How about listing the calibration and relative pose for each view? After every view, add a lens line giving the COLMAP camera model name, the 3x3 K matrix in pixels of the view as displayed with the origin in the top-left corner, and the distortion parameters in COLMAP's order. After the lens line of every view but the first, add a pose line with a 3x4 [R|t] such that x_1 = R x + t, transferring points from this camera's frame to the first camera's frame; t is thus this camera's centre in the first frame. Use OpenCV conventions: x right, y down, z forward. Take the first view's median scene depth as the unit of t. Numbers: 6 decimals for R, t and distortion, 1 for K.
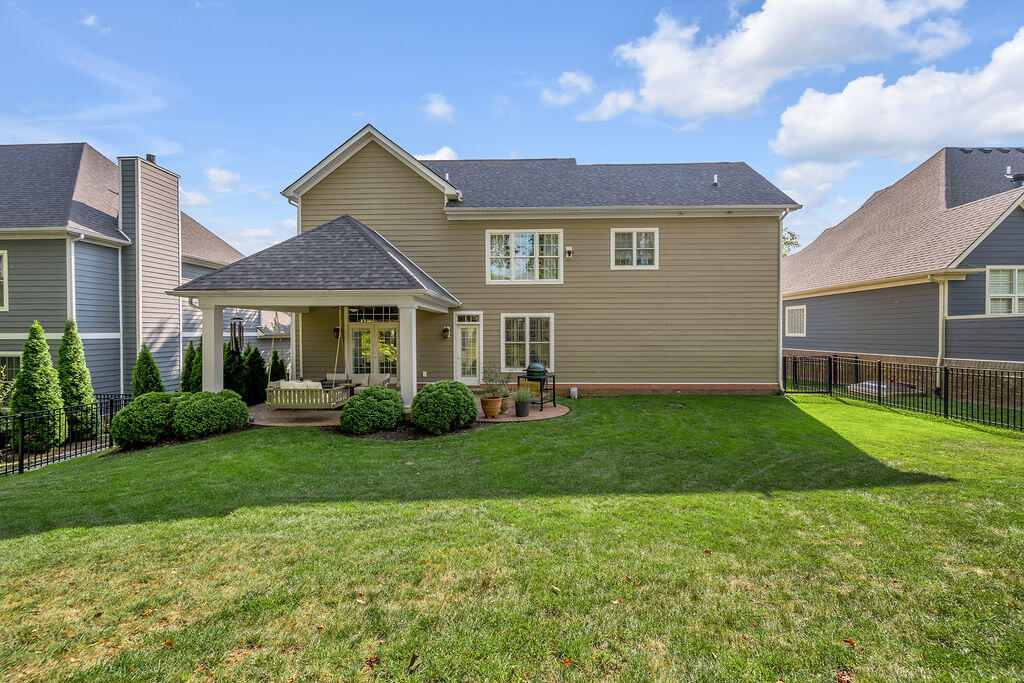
lens RADIAL K [[420.6, 0, 513.2], [0, 420.6, 340.5], [0, 0, 1]] dist [-0.007550, -0.000117]
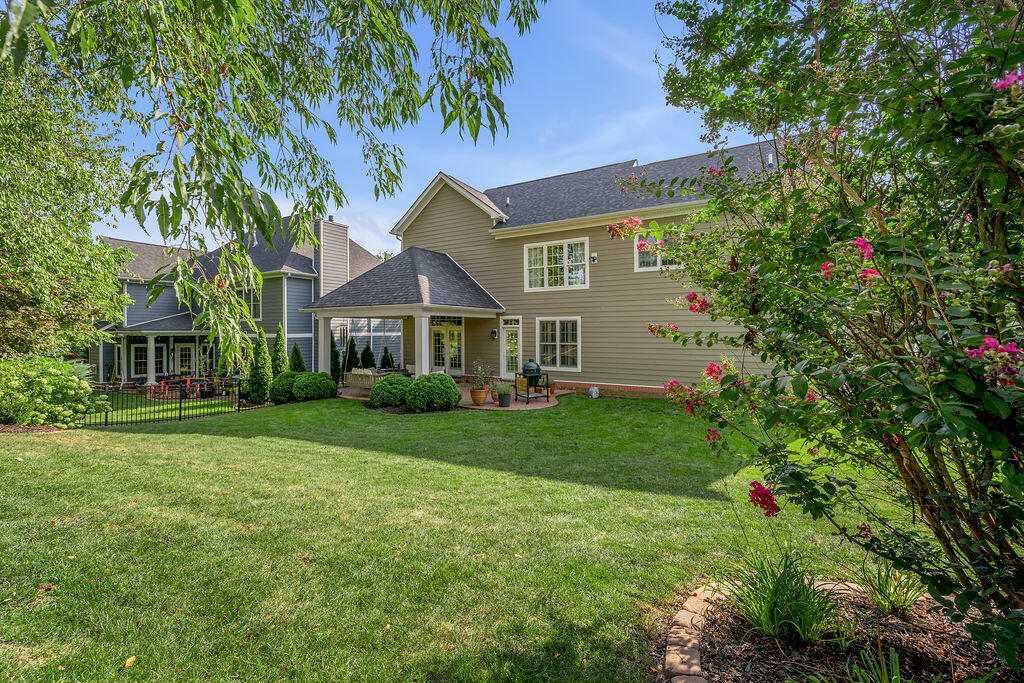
lens RADIAL K [[420.6, 0, 511.0], [0, 420.6, 332.5], [0, 0, 1]] dist [-0.007550, -0.000117]
pose [[0.879136, 0.001052, -0.476569, 0.450033], [-0.009265, 0.999846, -0.014884, -0.006787], [0.476480, 0.017501, 0.879011, -0.018057]]
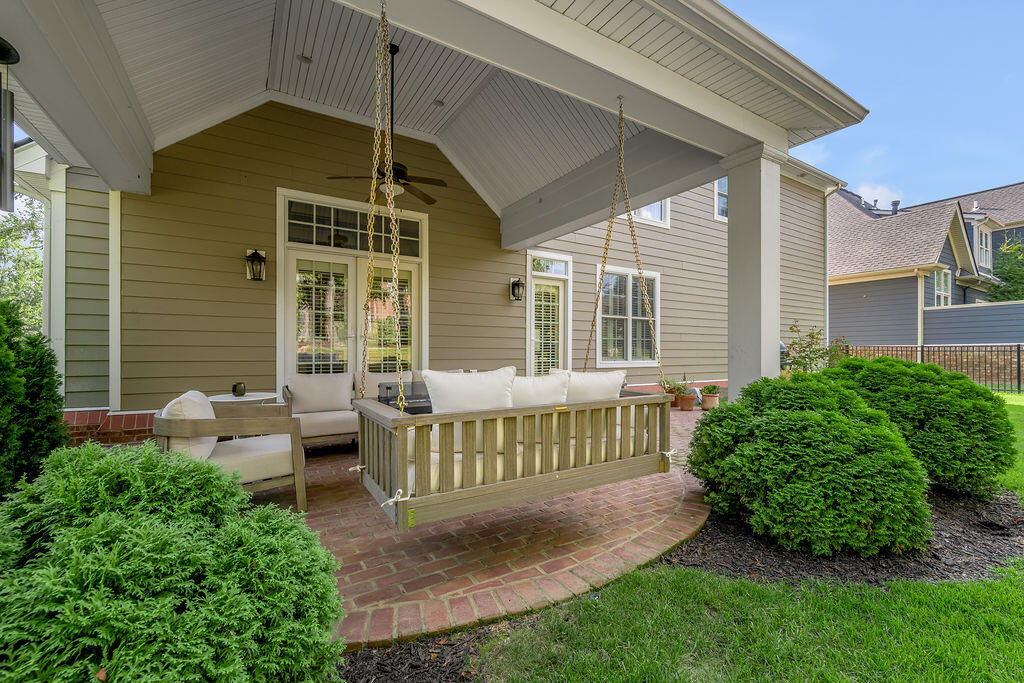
lens RADIAL K [[420.6, 0, 507.0], [0, 420.6, 350.2], [0, 0, 1]] dist [-0.007550, -0.000117]
pose [[0.838950, 0.006030, 0.544176, -0.443385], [0.010102, 0.999594, -0.026652, 0.066586], [-0.544115, 0.027857, 0.838548, 0.600133]]
